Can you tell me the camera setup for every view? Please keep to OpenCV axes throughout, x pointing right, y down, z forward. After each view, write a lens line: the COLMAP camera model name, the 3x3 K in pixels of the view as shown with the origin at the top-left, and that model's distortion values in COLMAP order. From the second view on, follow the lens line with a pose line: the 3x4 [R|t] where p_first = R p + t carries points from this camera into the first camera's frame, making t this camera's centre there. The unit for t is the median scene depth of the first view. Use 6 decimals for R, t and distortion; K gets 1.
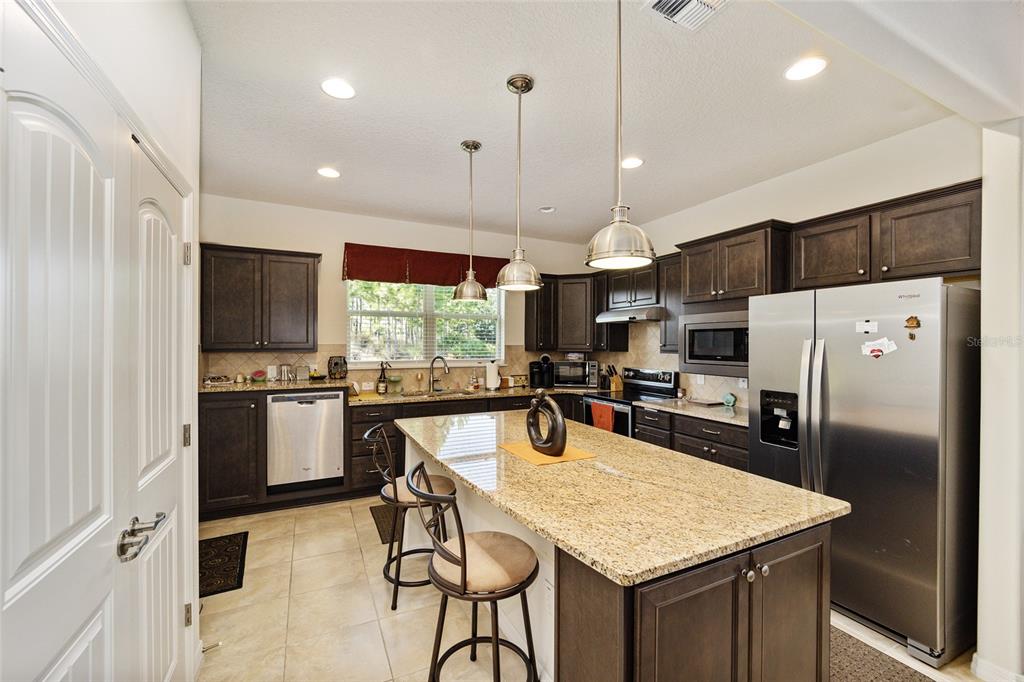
lens RADIAL K [[415.2, 0, 504.3], [0, 415.2, 341.9], [0, 0, 1]] dist [-0.004339, -0.000700]
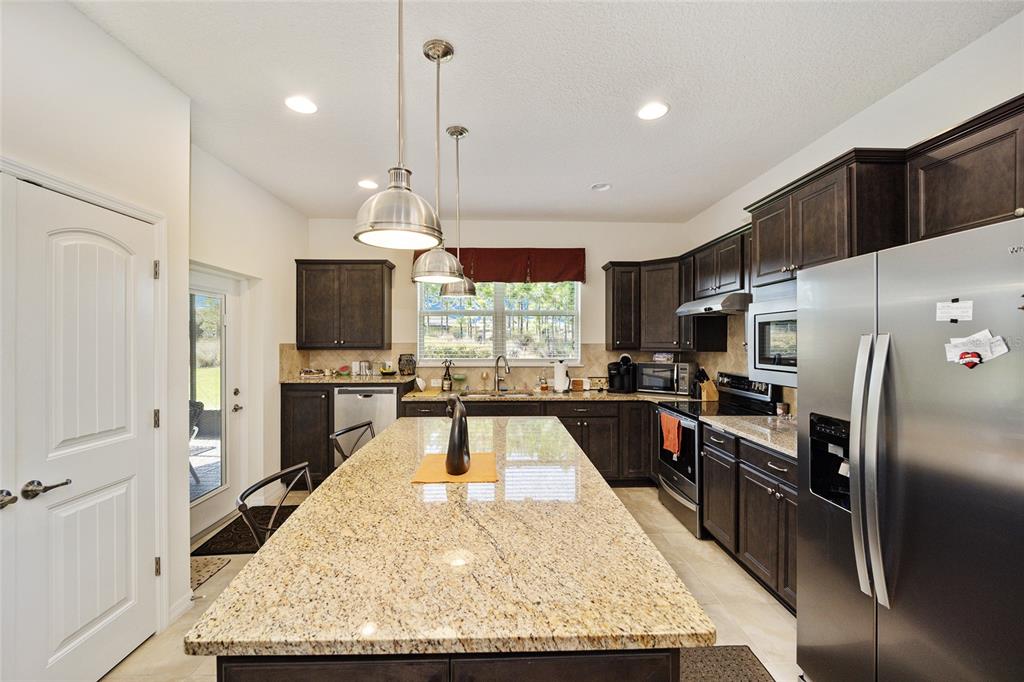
lens RADIAL K [[415.2, 0, 507.7], [0, 415.2, 338.7], [0, 0, 1]] dist [-0.004339, -0.000700]
pose [[0.911569, -0.005407, -0.411110, 0.302448], [0.004091, 0.999983, -0.004082, 0.000170], [0.411126, 0.002040, 0.911576, 0.140102]]
